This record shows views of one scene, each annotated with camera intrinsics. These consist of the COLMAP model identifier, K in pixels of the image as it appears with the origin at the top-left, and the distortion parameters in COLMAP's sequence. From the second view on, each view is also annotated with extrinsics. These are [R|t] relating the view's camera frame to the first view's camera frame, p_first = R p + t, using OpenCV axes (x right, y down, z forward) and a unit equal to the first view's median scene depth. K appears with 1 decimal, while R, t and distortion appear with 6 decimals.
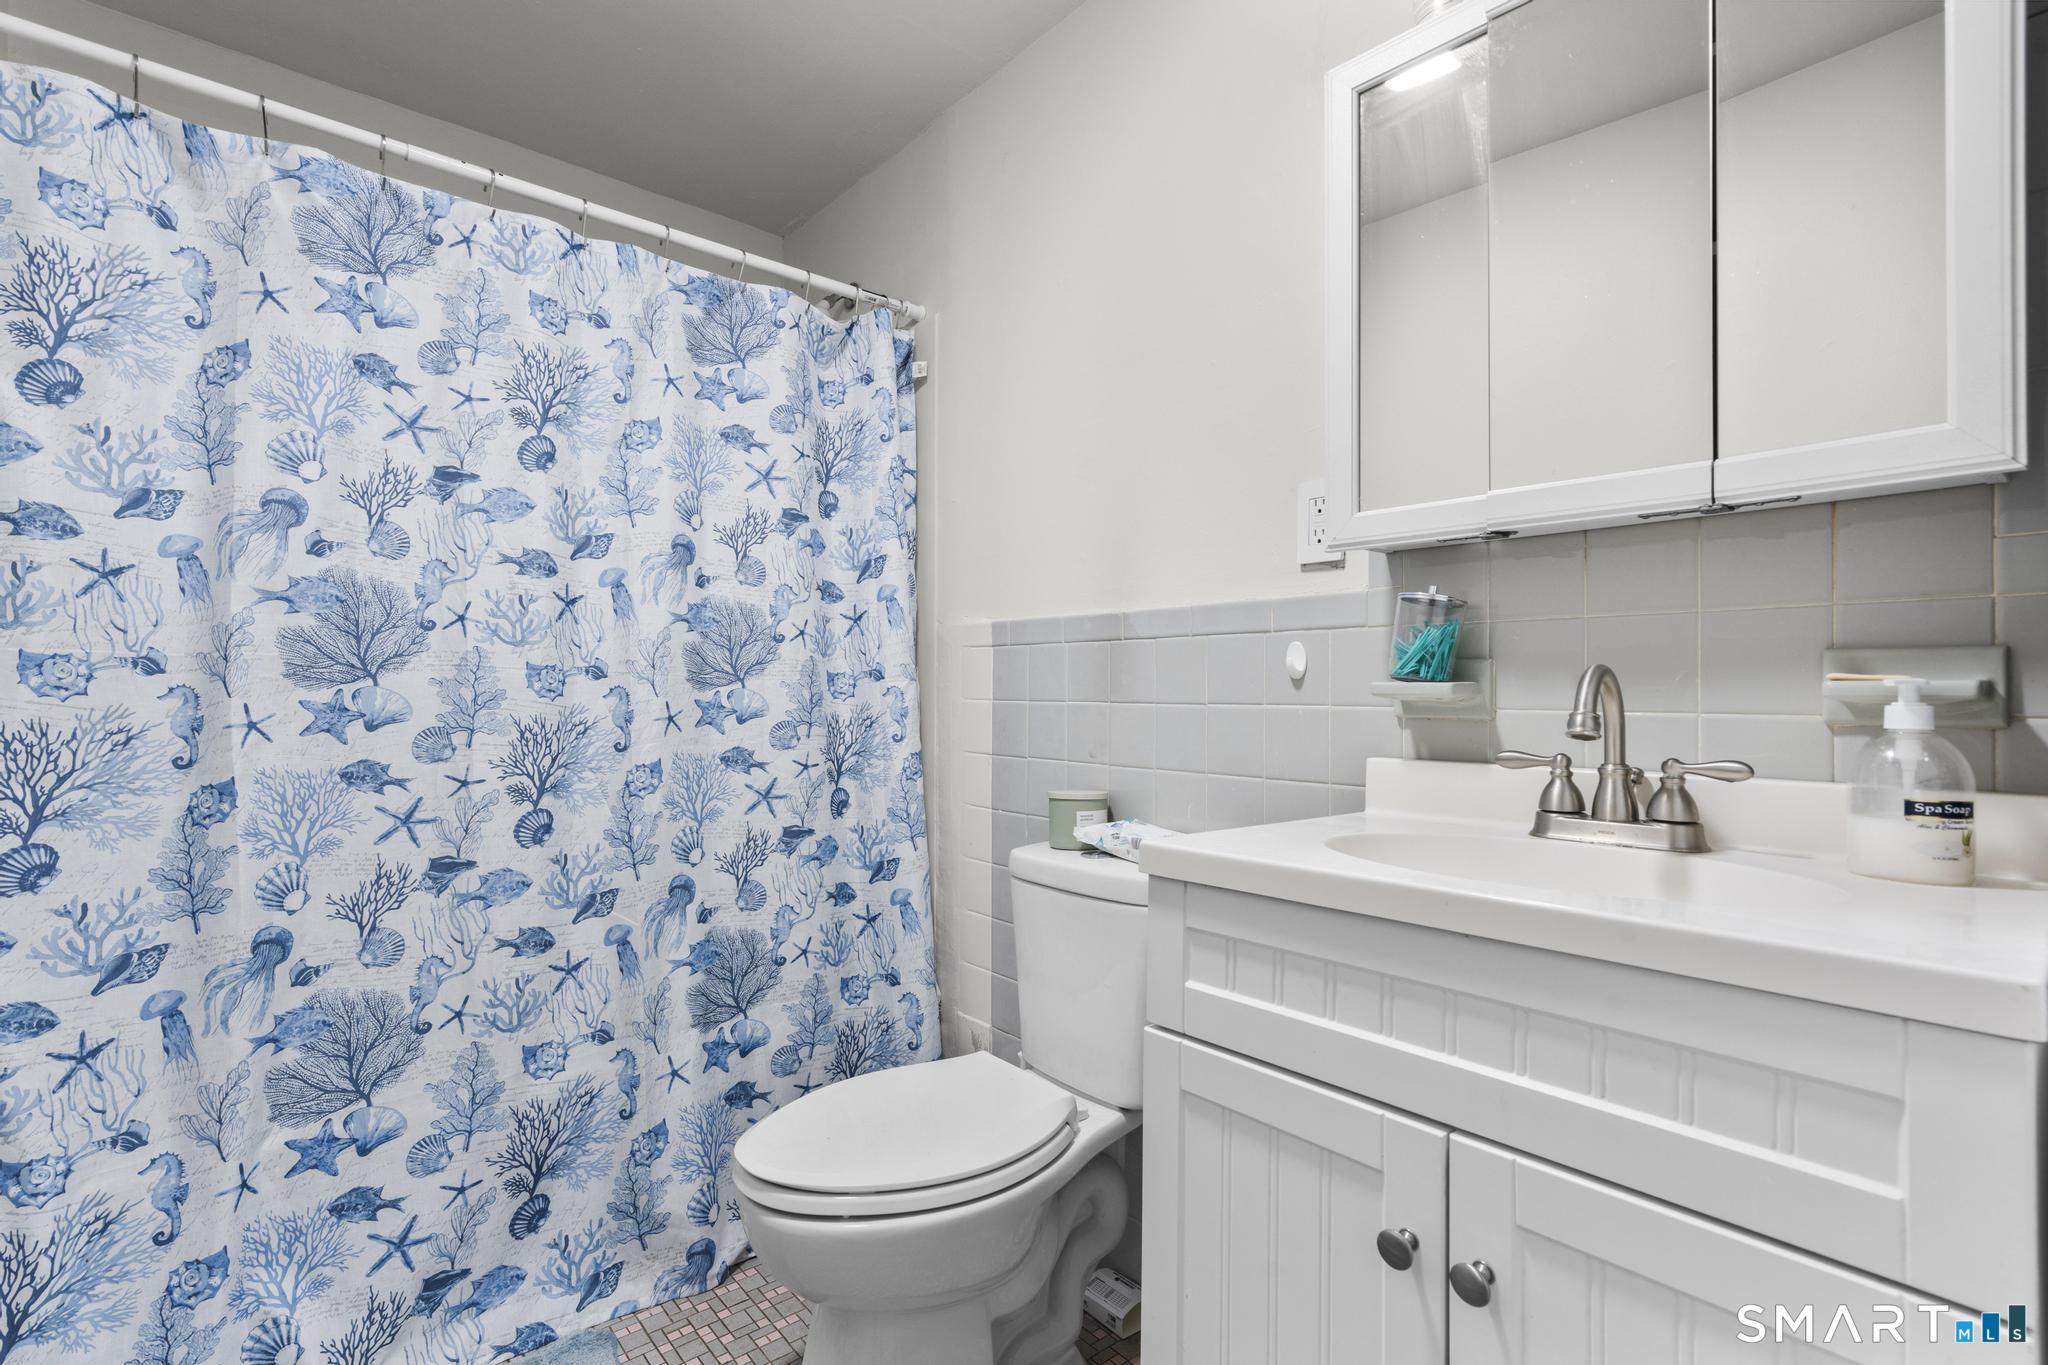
lens RADIAL K [[939.9, 0, 1023.0], [0, 939.9, 680.7], [0, 0, 1]] dist [-0.003658, 0.000166]
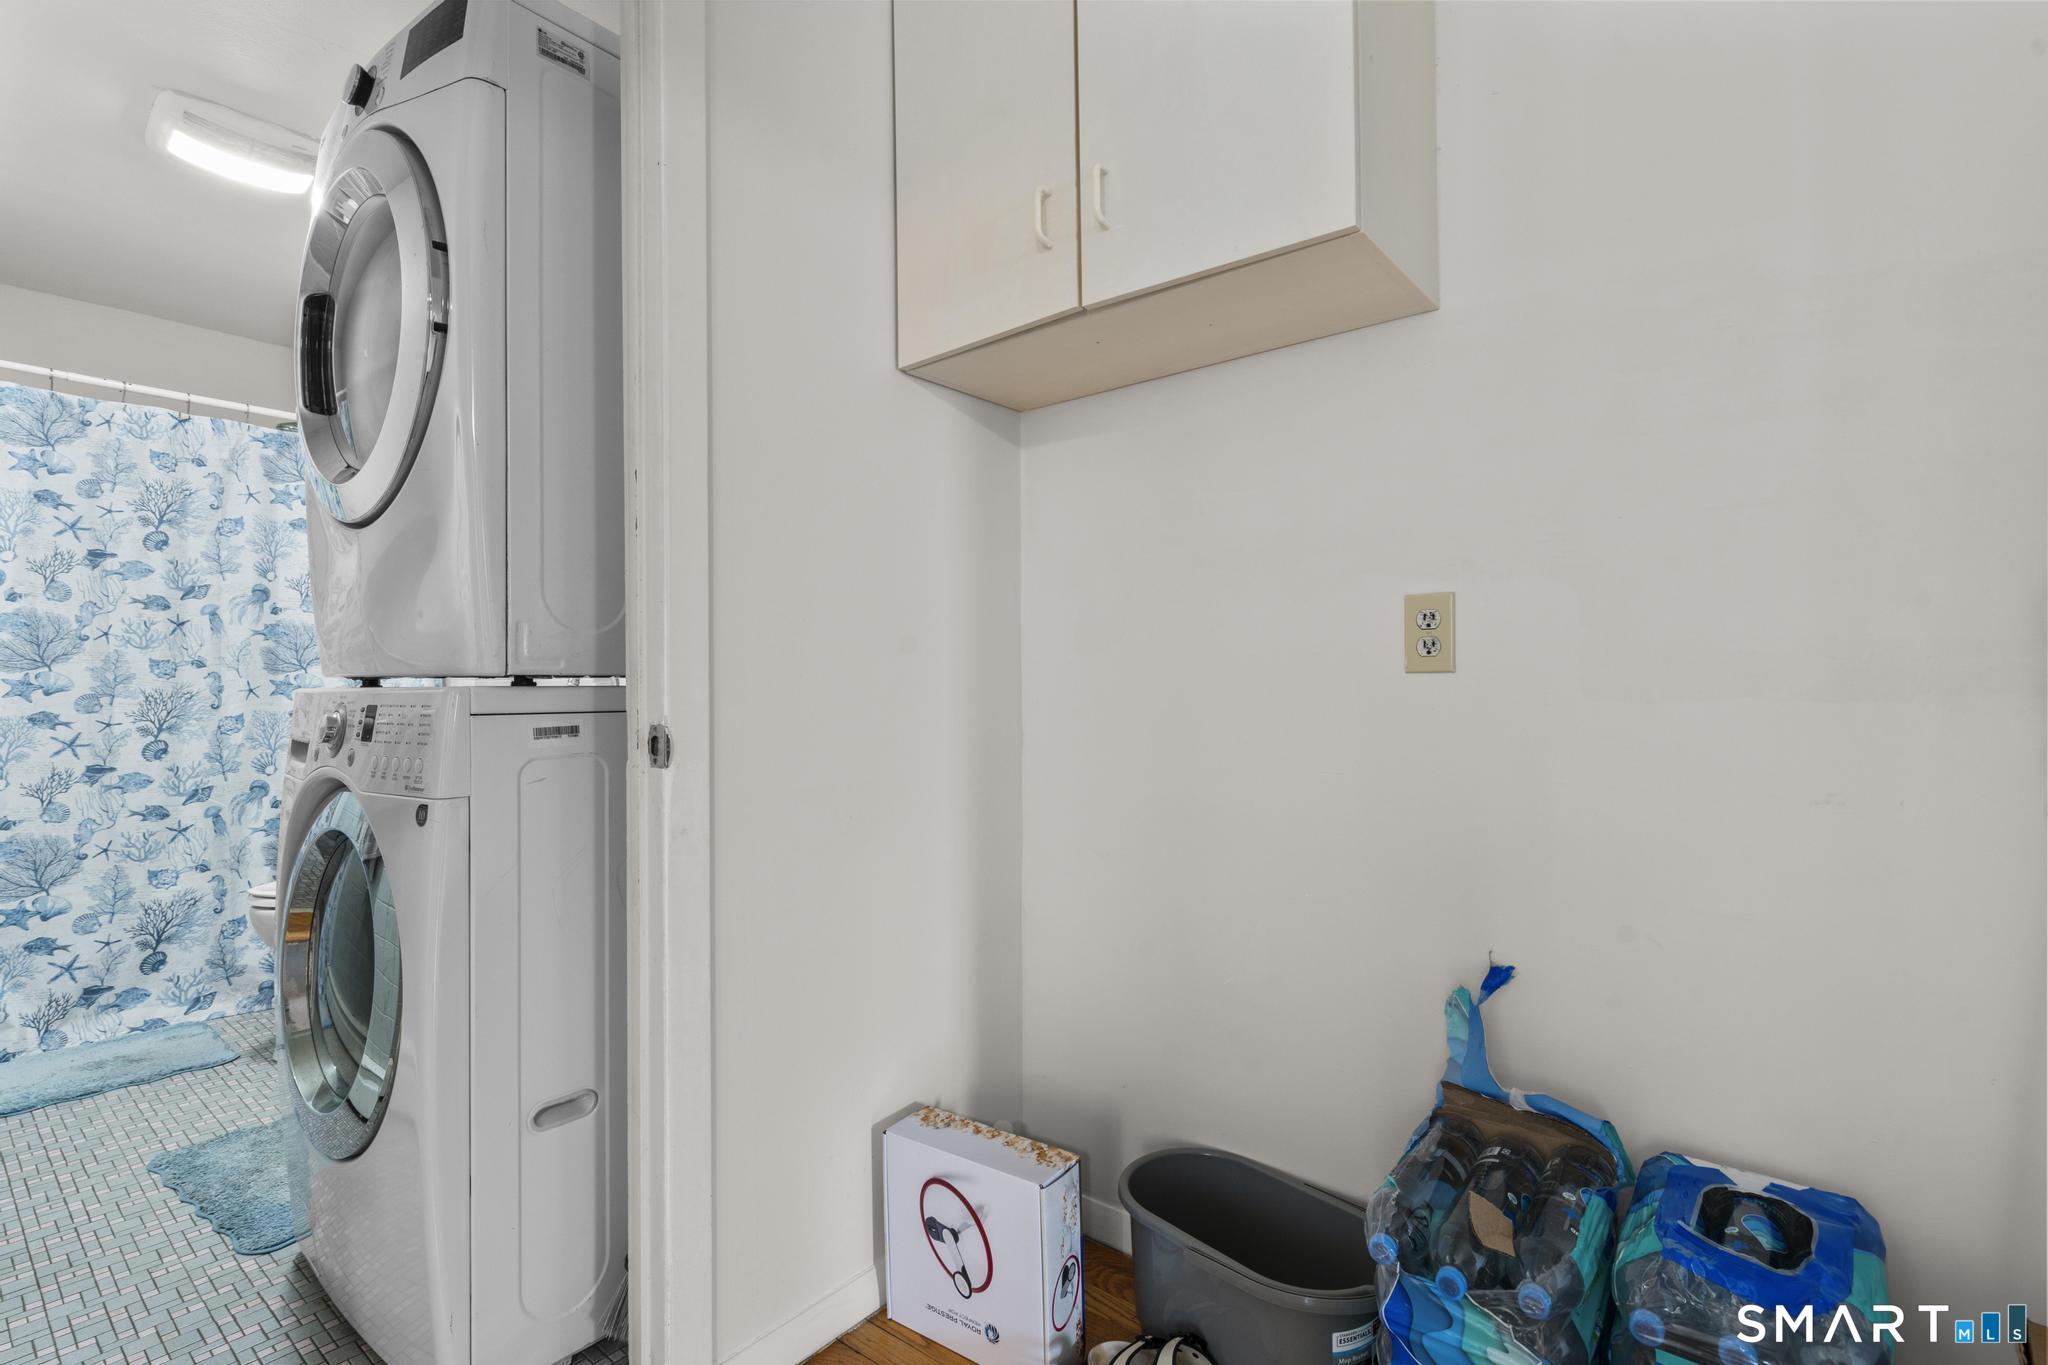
lens RADIAL K [[939.9, 0, 1024.3], [0, 939.9, 681.7], [0, 0, 1]] dist [-0.003658, 0.000166]
pose [[0.983020, -0.008988, 0.183280, 0.790655], [0.008438, 0.999957, 0.003780, 0.032695], [-0.183306, -0.002169, 0.983053, -1.072795]]
